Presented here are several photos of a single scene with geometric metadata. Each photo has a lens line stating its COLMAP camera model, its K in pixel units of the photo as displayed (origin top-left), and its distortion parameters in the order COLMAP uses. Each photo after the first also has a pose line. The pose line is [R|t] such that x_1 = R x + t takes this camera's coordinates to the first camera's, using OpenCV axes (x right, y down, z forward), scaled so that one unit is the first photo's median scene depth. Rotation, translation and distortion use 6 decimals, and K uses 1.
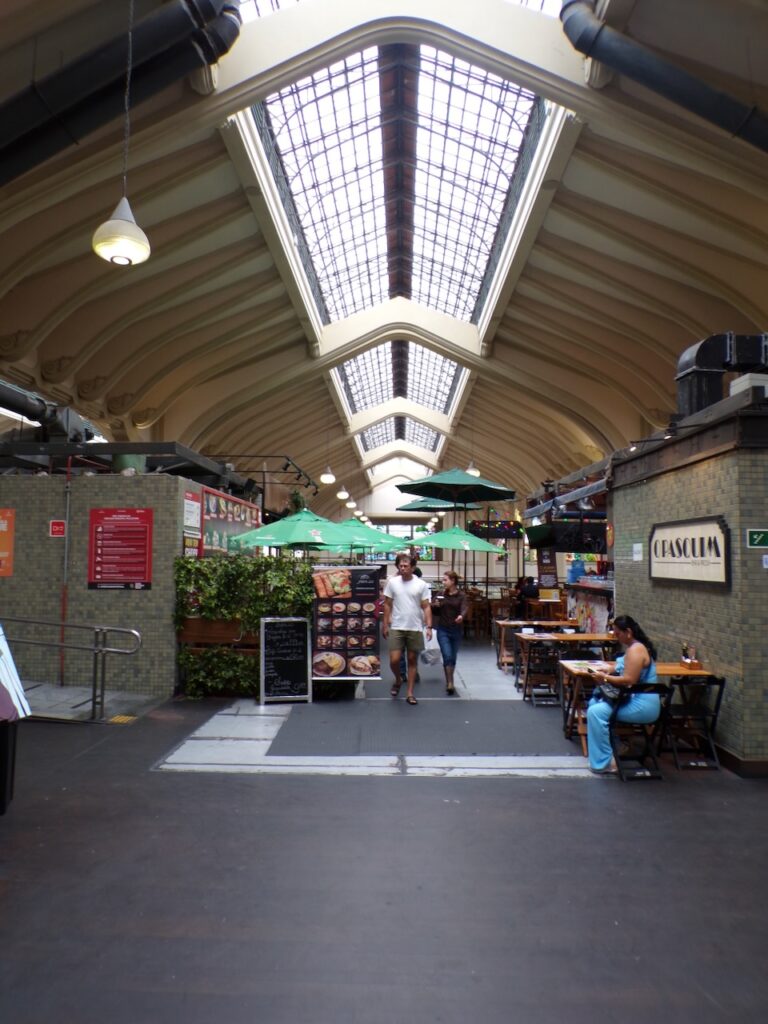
lens RADIAL K [[699.0, 0, 381.2], [0, 699.0, 506.7], [0, 0, 1]] dist [-0.032263, 0.001798]
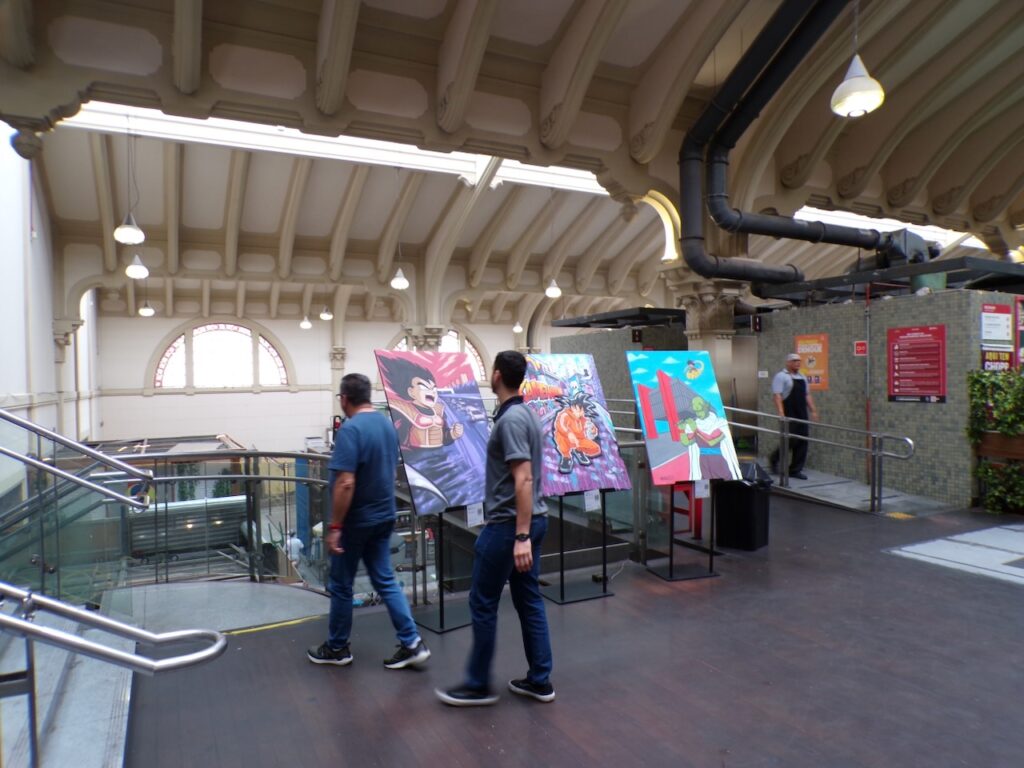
lens RADIAL K [[699.0, 0, 514.9], [0, 699.0, 391.7], [0, 0, 1]] dist [-0.032263, 0.001798]
pose [[0.494656, 0.007698, -0.869055, 0.246832], [0.076178, 0.995728, 0.052179, -0.000563], [0.865744, -0.092013, 0.491956, -0.063488]]
